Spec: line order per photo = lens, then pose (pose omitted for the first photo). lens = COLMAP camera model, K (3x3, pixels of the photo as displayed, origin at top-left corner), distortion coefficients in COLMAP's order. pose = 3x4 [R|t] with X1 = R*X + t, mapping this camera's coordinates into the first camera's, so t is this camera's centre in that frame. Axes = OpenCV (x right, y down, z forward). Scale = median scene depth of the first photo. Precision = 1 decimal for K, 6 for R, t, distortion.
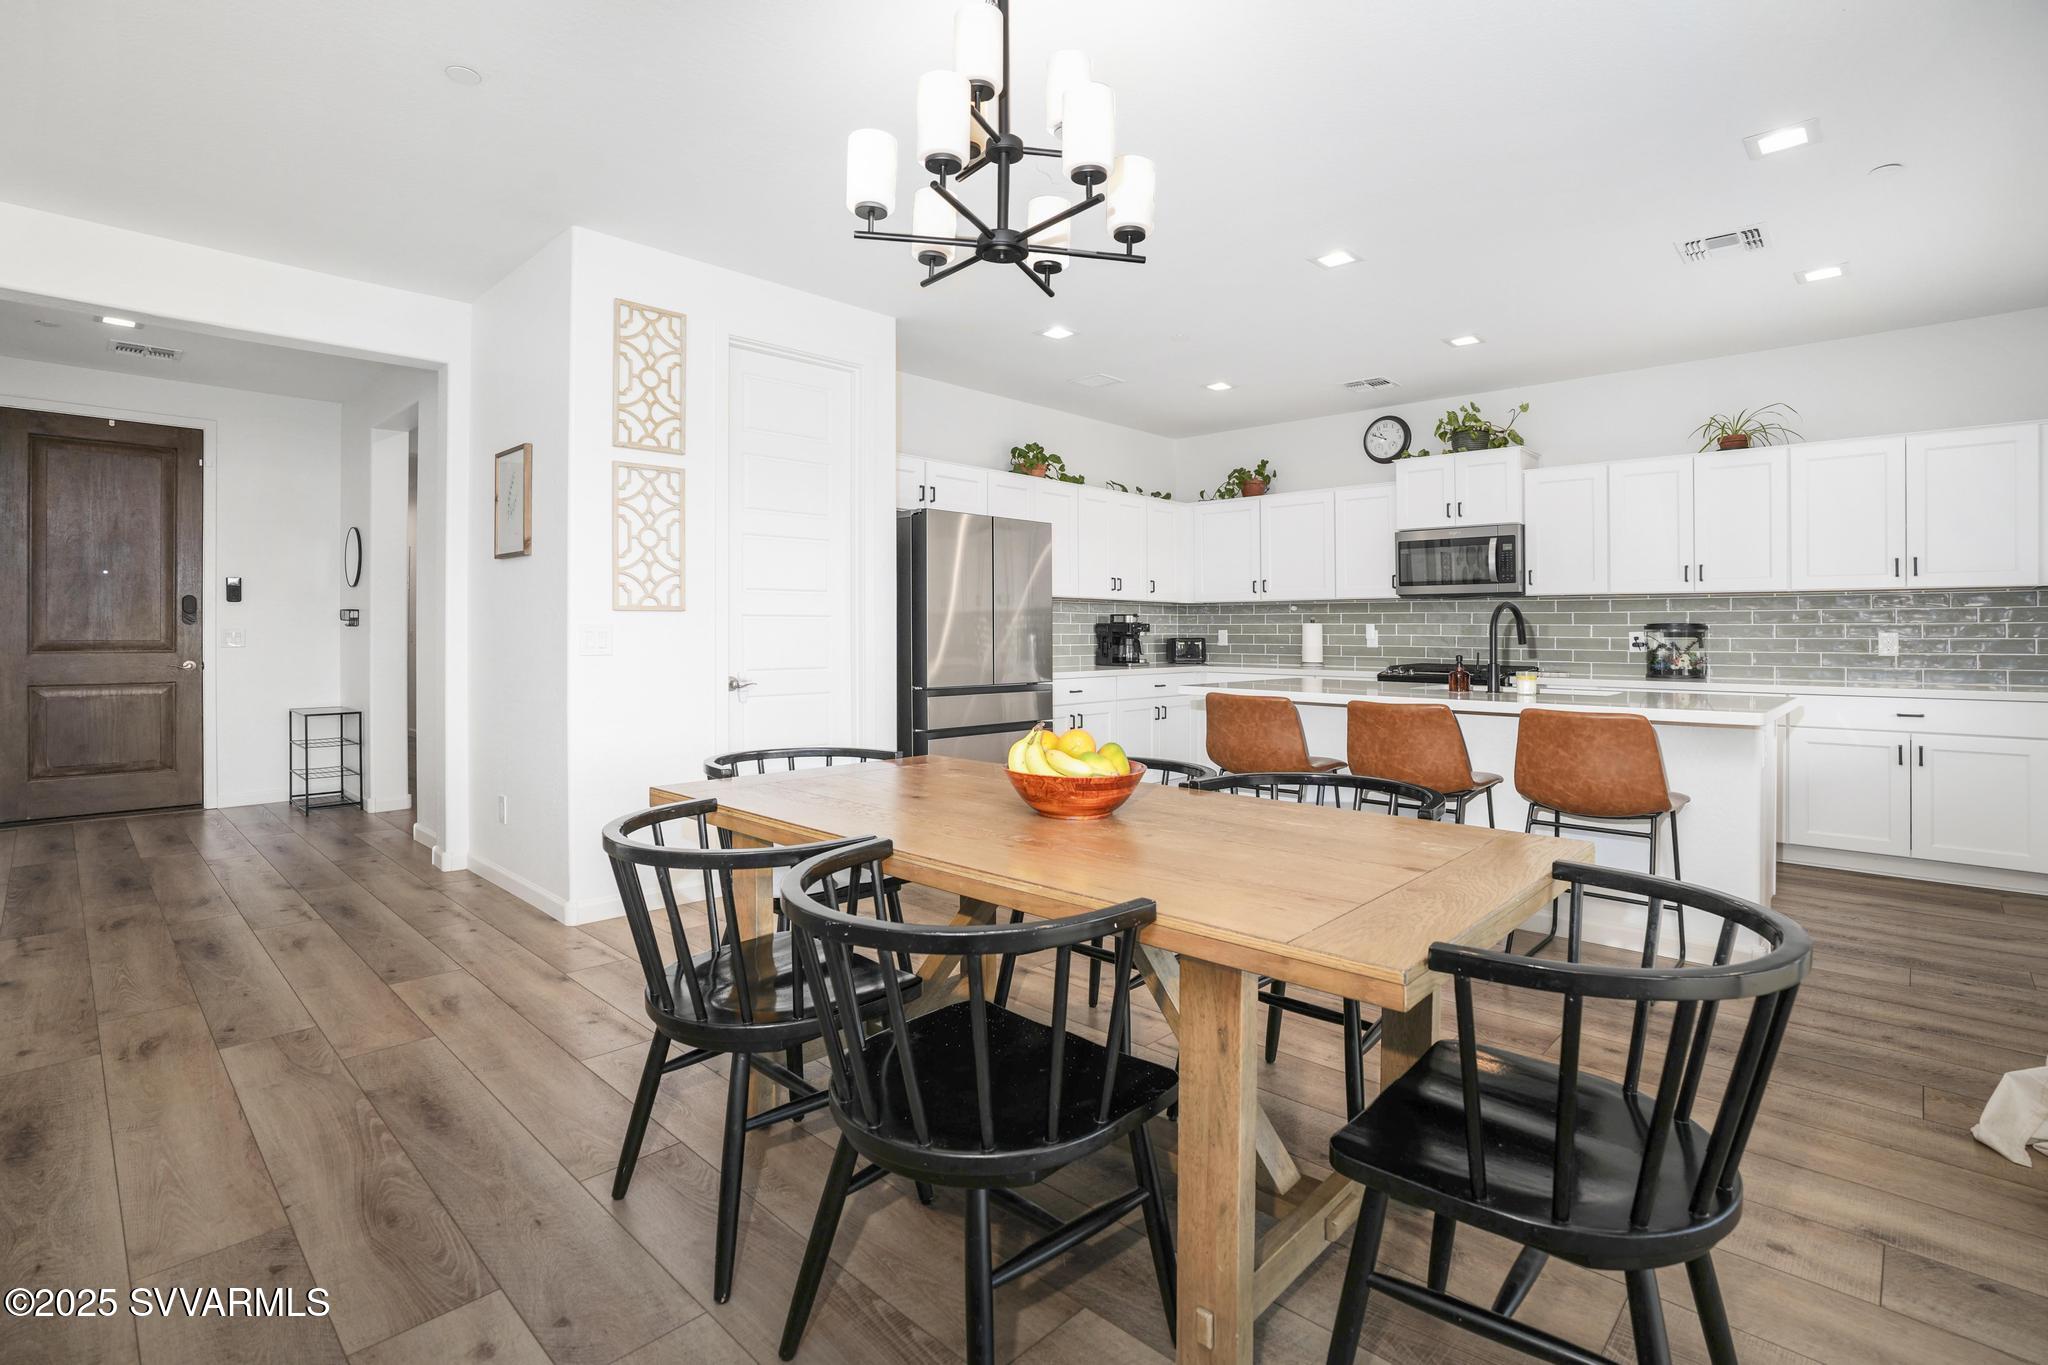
lens RADIAL K [[945.0, 0, 1059.4], [0, 945.0, 625.9], [0, 0, 1]] dist [-0.041631, 0.009689]
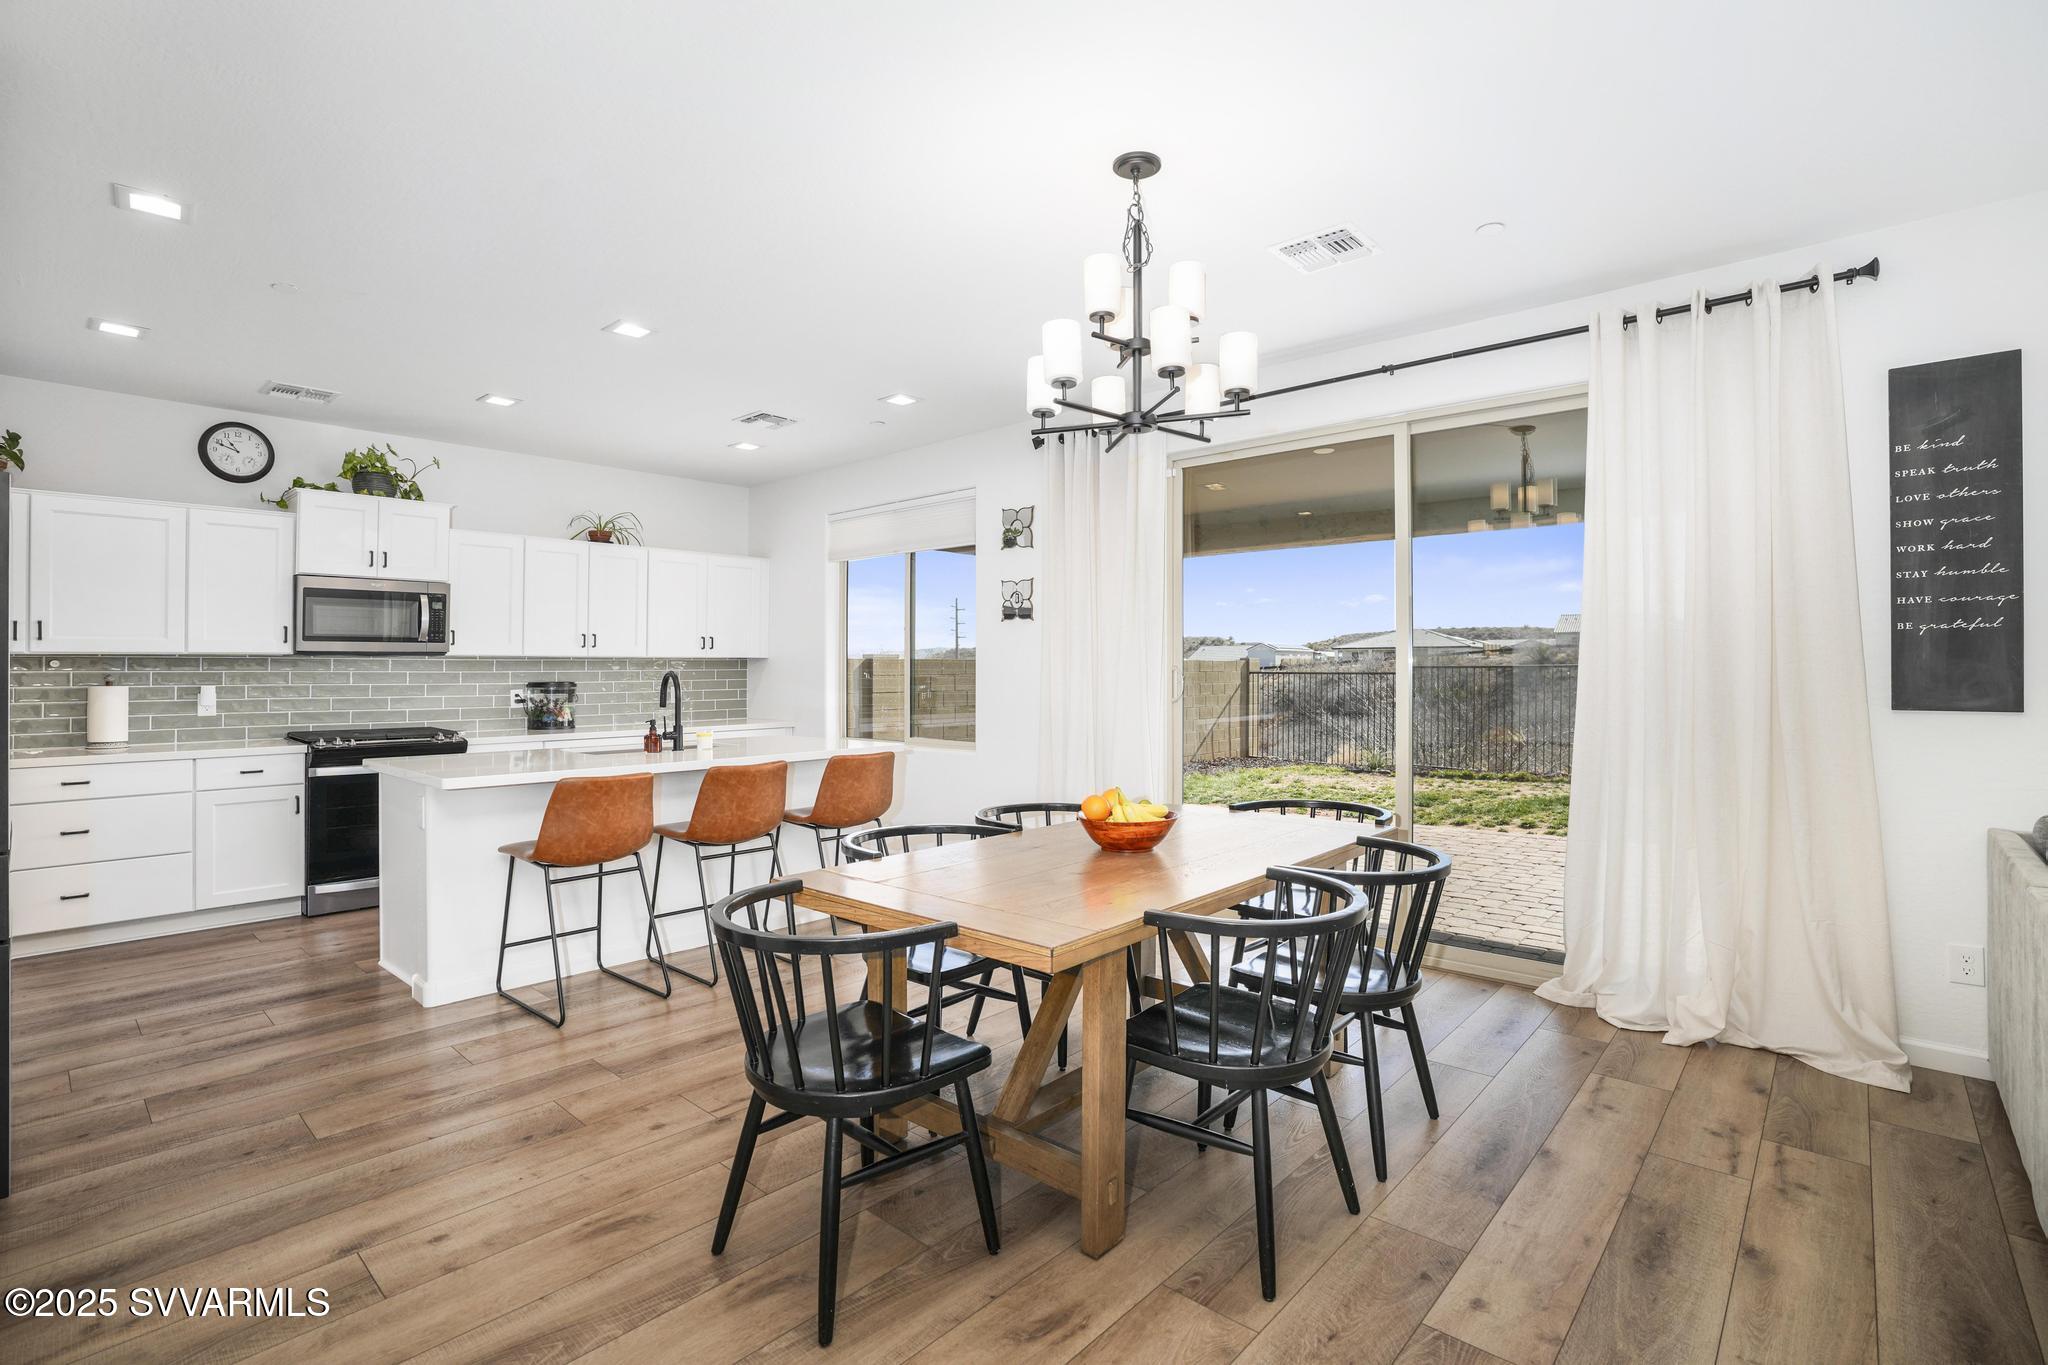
lens RADIAL K [[945.0, 0, 979.7], [0, 945.0, 661.7], [0, 0, 1]] dist [-0.041631, 0.009689]
pose [[0.025928, 0.004435, 0.999654, -0.500527], [-0.002496, 0.999987, -0.004372, -0.024187], [-0.999661, -0.002382, 0.025939, 0.429000]]
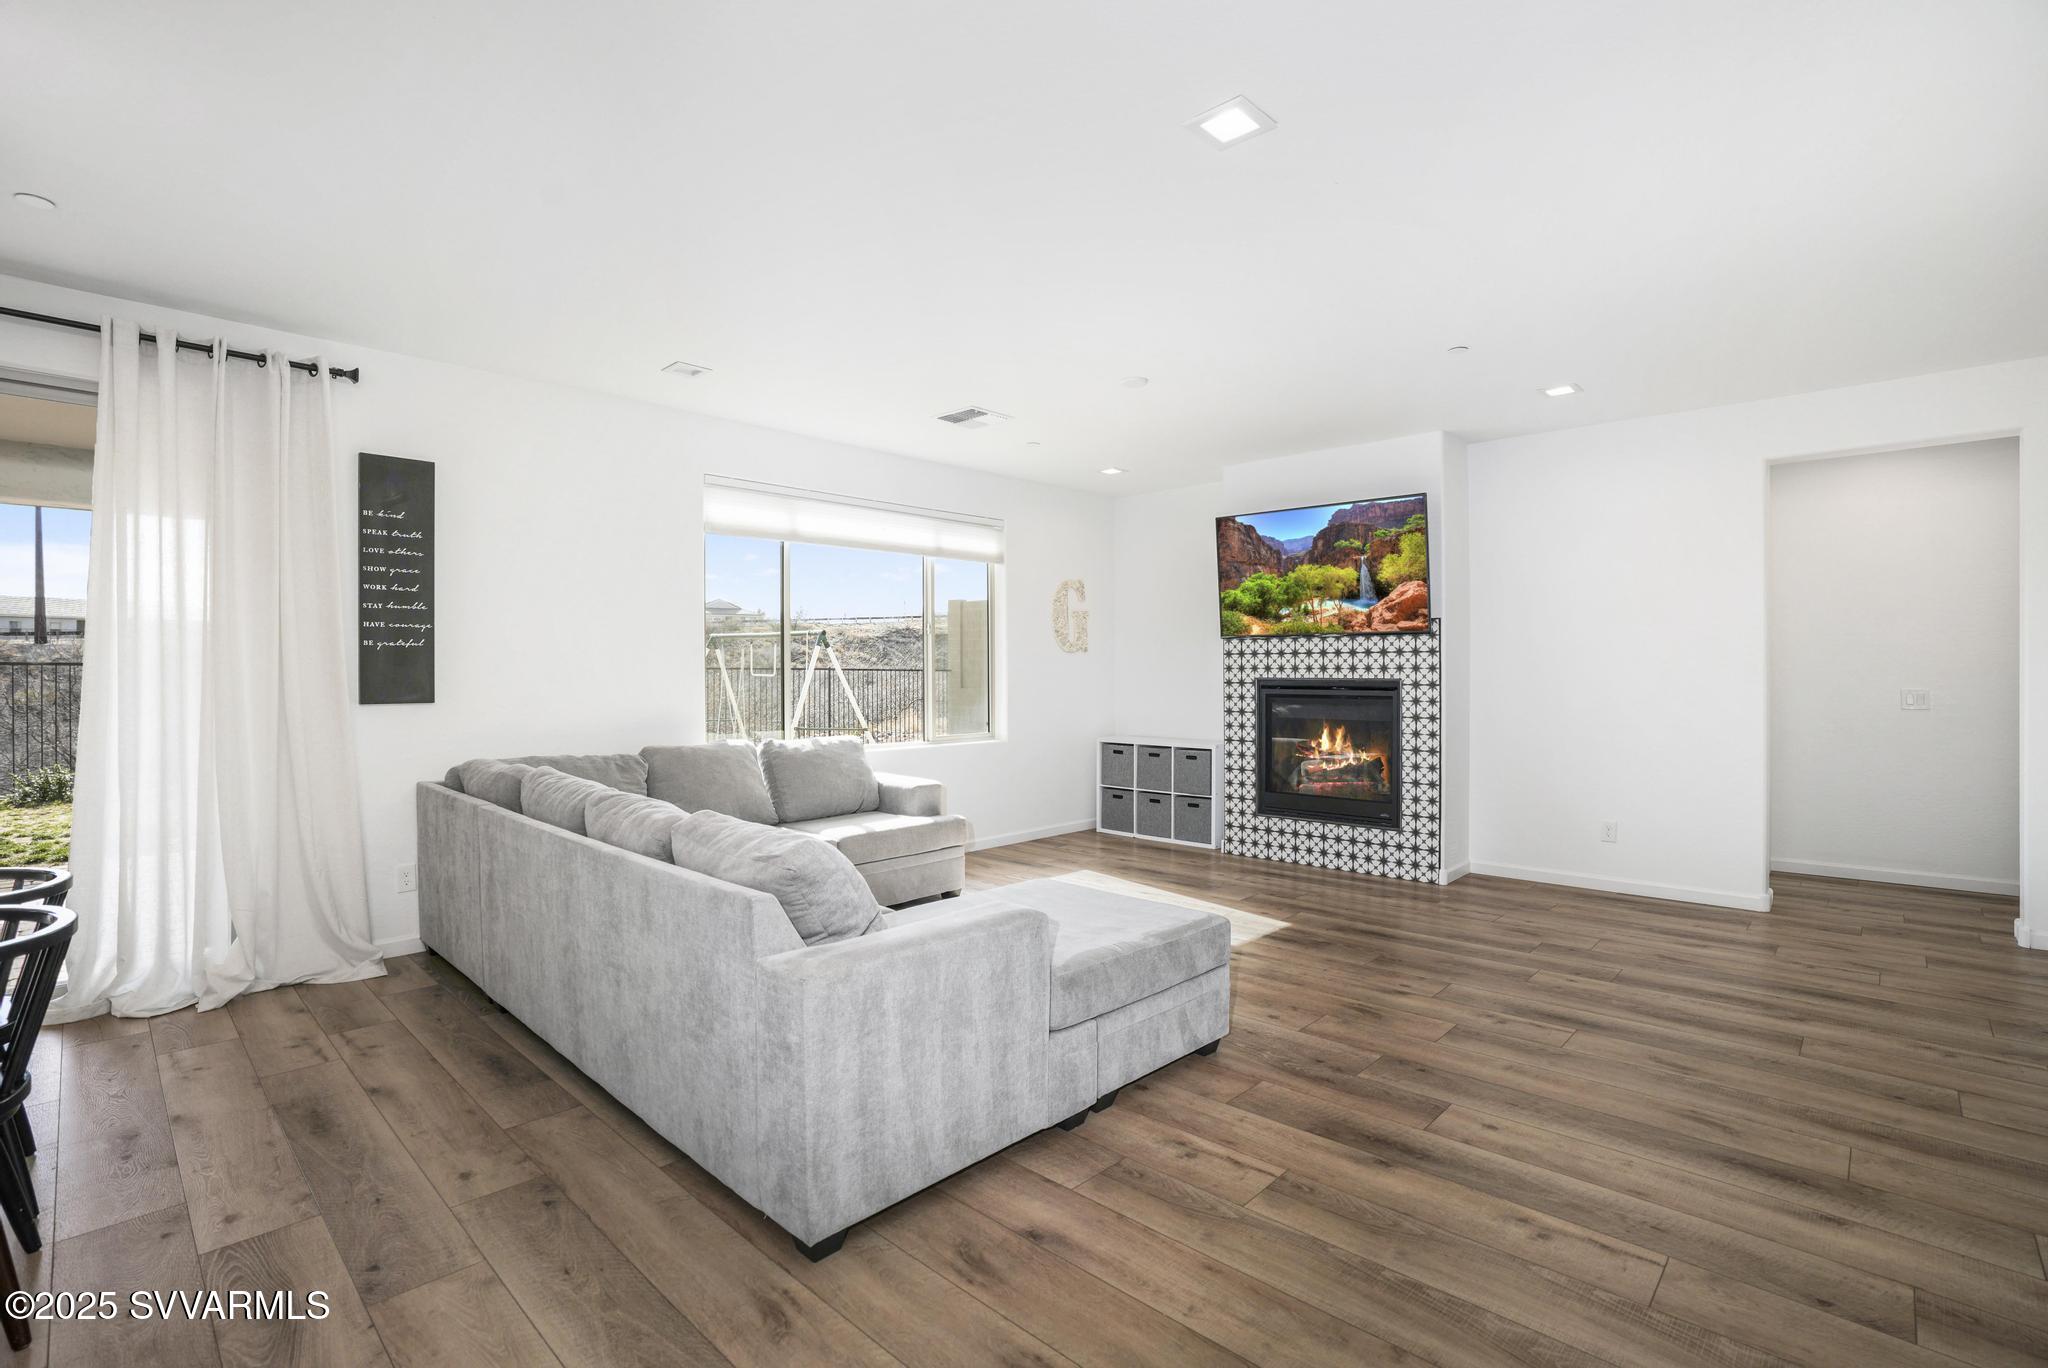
lens RADIAL K [[945.0, 0, 1044.3], [0, 945.0, 689.8], [0, 0, 1]] dist [-0.041631, 0.009689]
pose [[-0.999793, 0.000240, 0.020324, -0.508672], [0.000379, 0.999976, 0.006848, -0.016207], [-0.020321, 0.006854, -0.999770, 0.630235]]
